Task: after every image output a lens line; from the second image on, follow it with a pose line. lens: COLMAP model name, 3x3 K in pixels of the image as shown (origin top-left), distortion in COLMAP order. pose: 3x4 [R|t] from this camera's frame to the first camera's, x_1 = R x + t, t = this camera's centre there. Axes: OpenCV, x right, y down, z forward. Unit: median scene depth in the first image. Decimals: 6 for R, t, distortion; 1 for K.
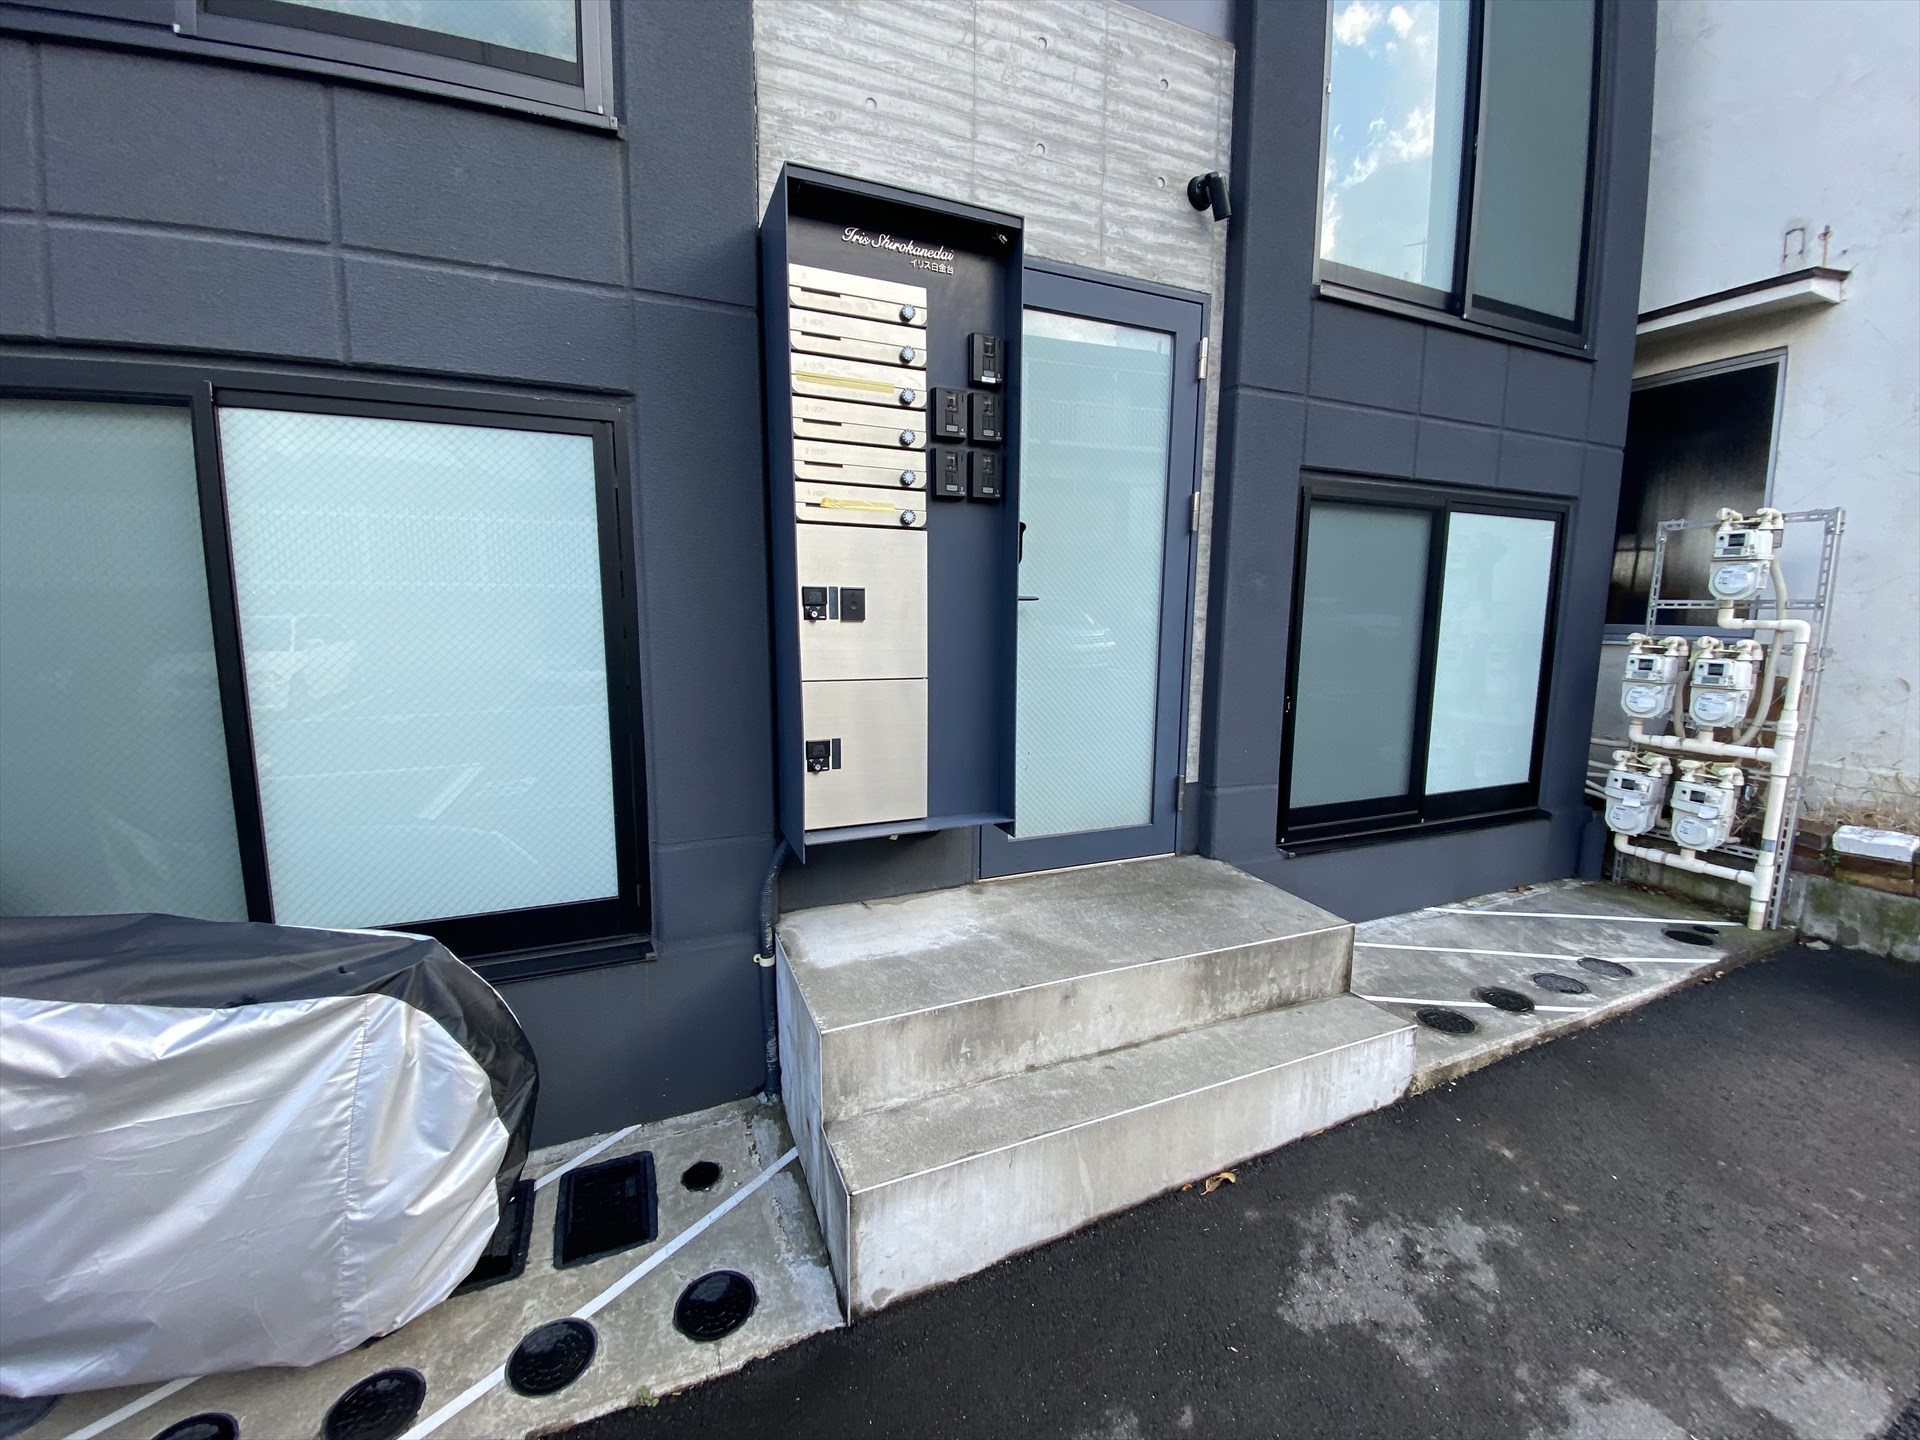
lens RADIAL K [[753.0, 0, 963.1], [0, 753.0, 707.7], [0, 0, 1]] dist [0.001285, -0.005478]
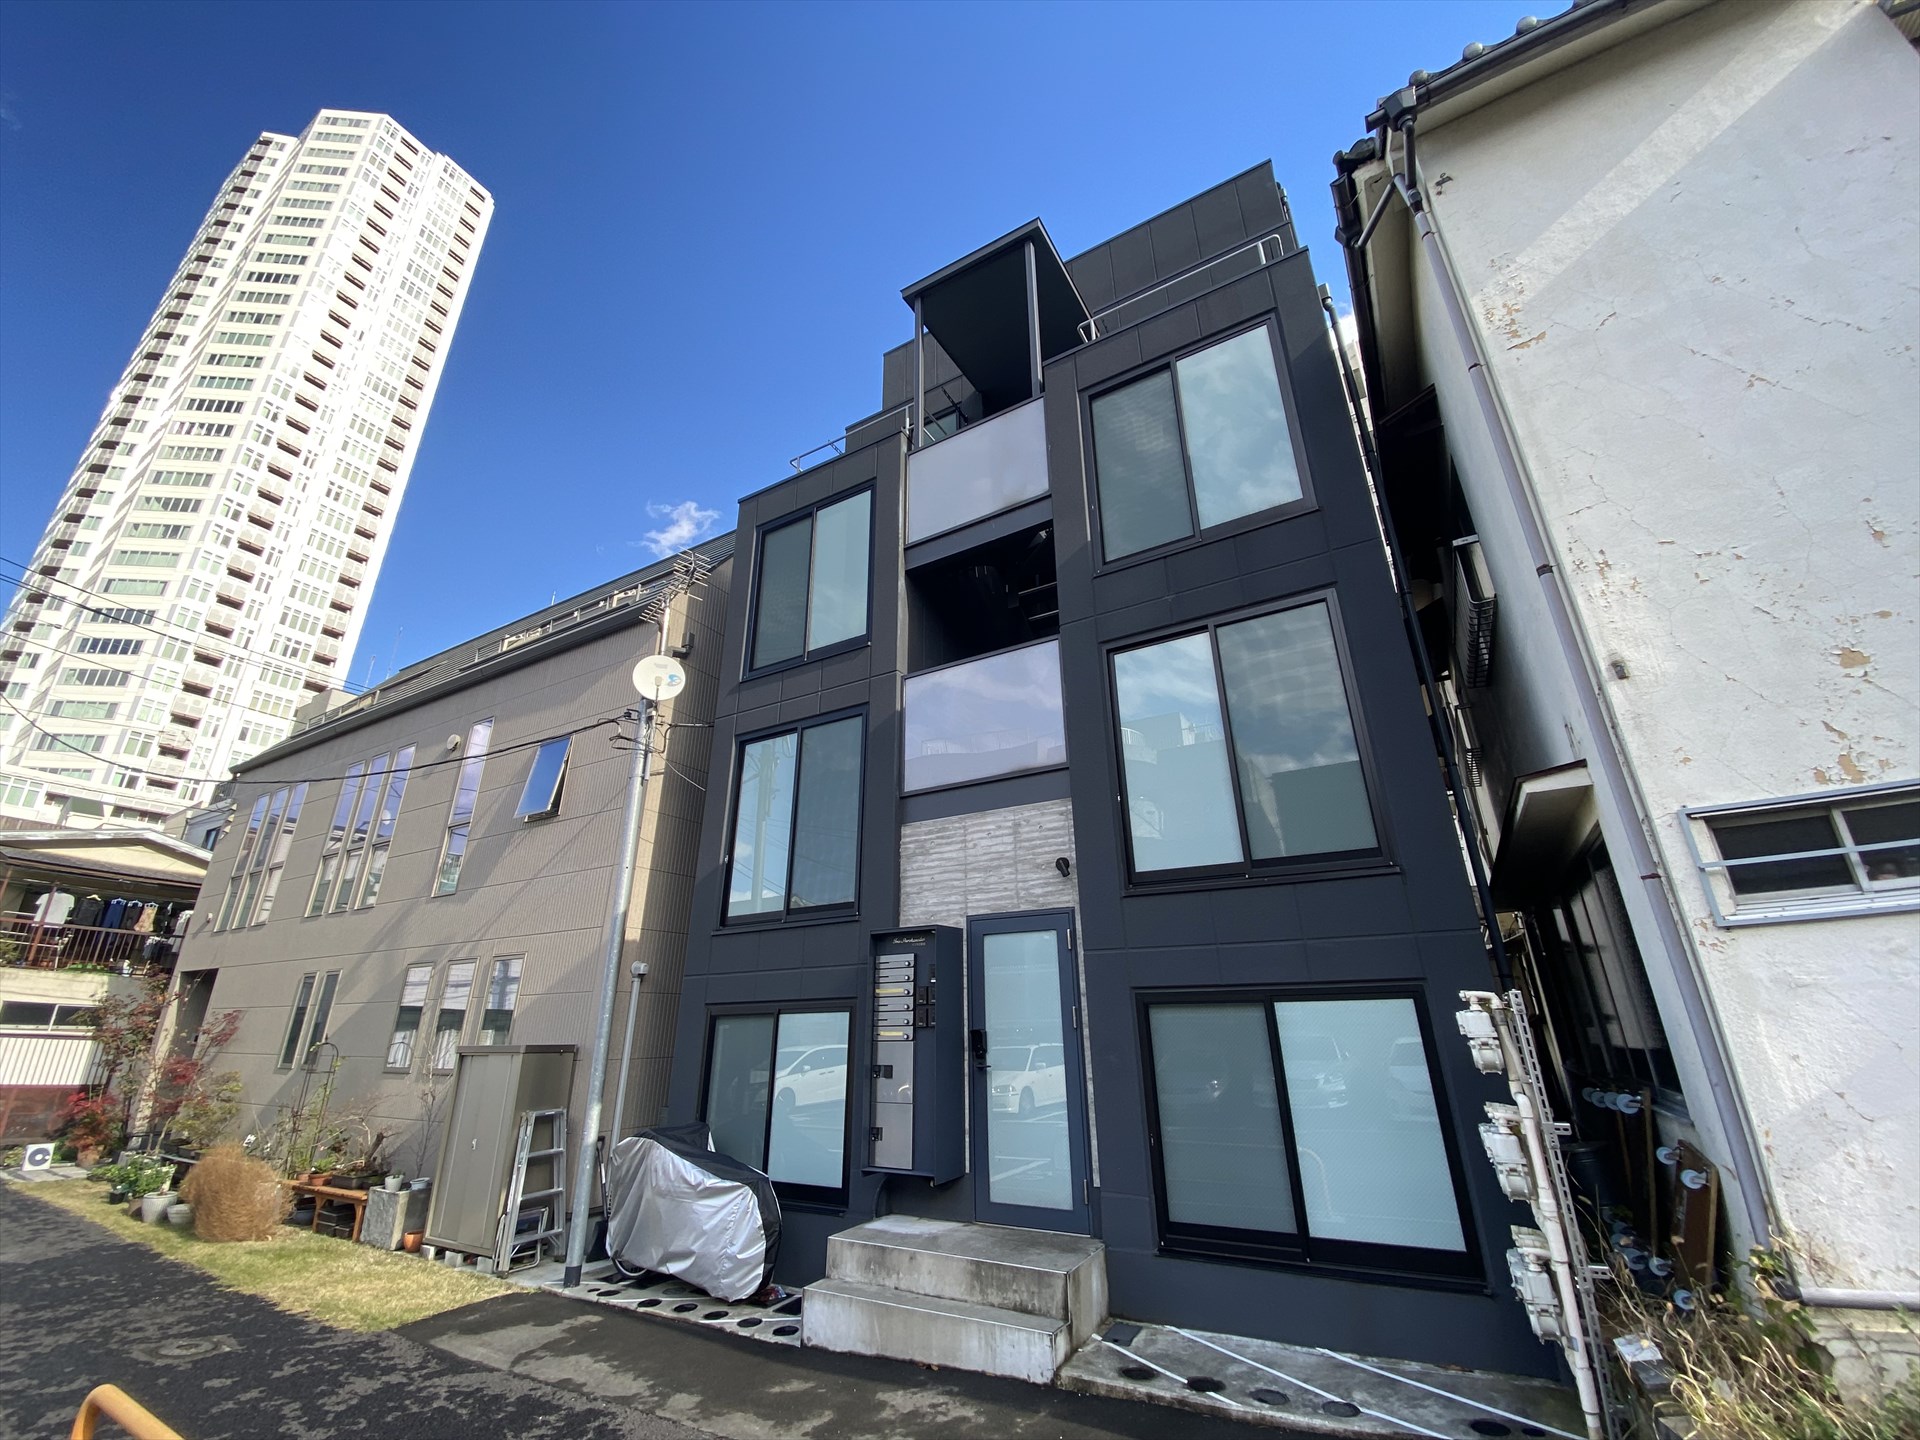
lens RADIAL K [[753.0, 0, 966.7], [0, 753.0, 724.5], [0, 0, 1]] dist [0.001285, -0.005478]
pose [[0.618906, -0.313833, -0.720044, 1.951756], [-0.088037, 0.883219, -0.460623, -0.012781], [0.780515, 0.348473, 0.519001, -0.523270]]
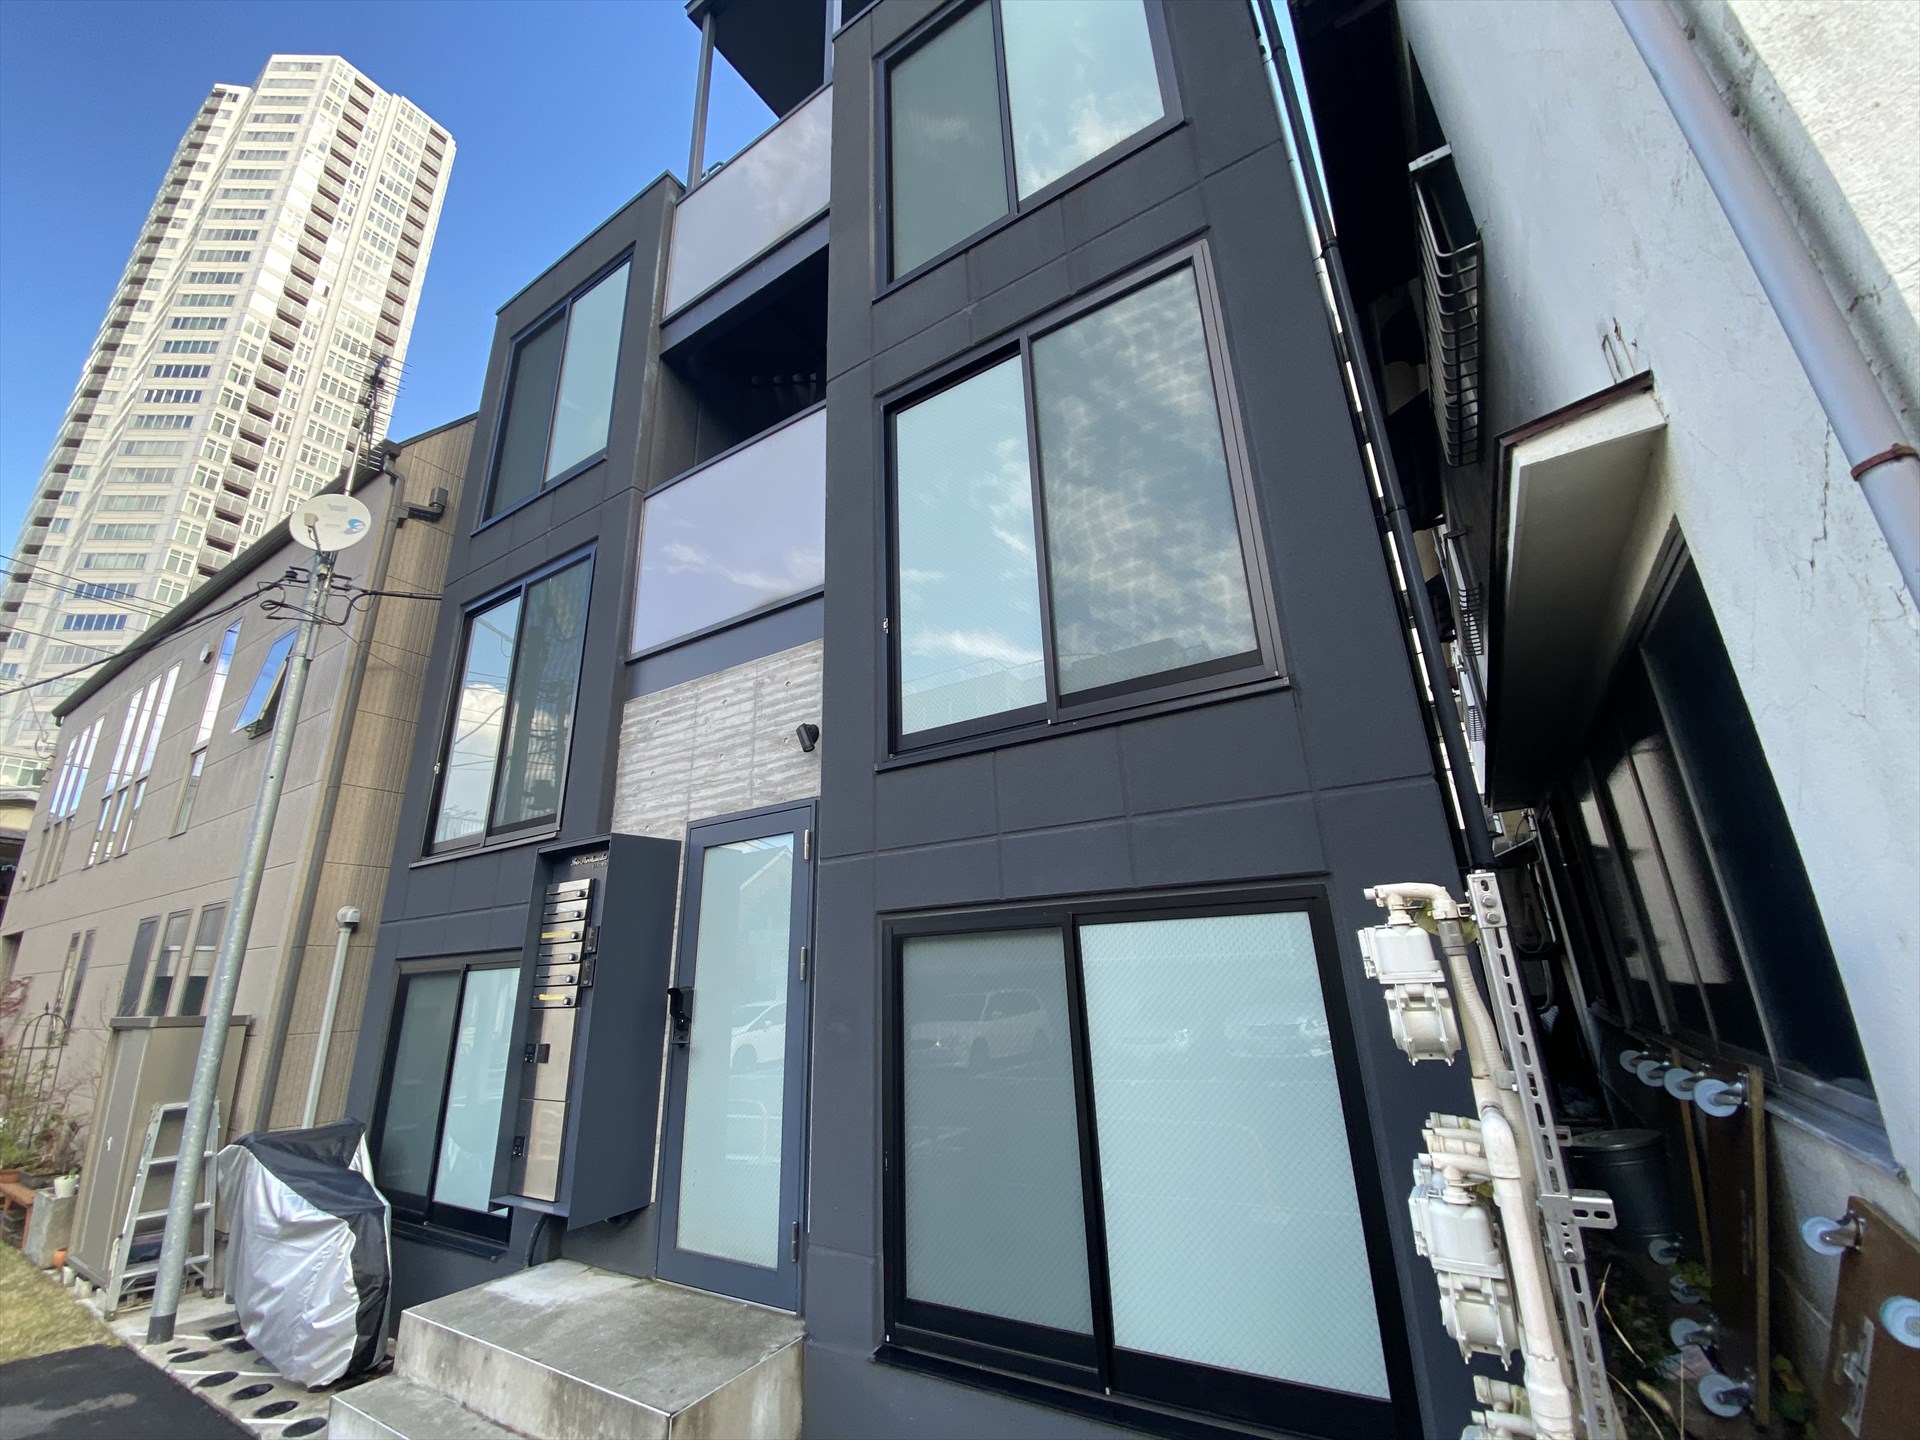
lens RADIAL K [[751.5, 0, 970.9], [0, 751.5, 728.3], [0, 0, 1]] dist [-0.002839, -0.007970]
pose [[0.593309, -0.288631, -0.751450, 1.649679], [-0.065156, 0.913225, -0.402212, -0.155895], [0.802334, 0.287598, 0.523018, 0.530650]]
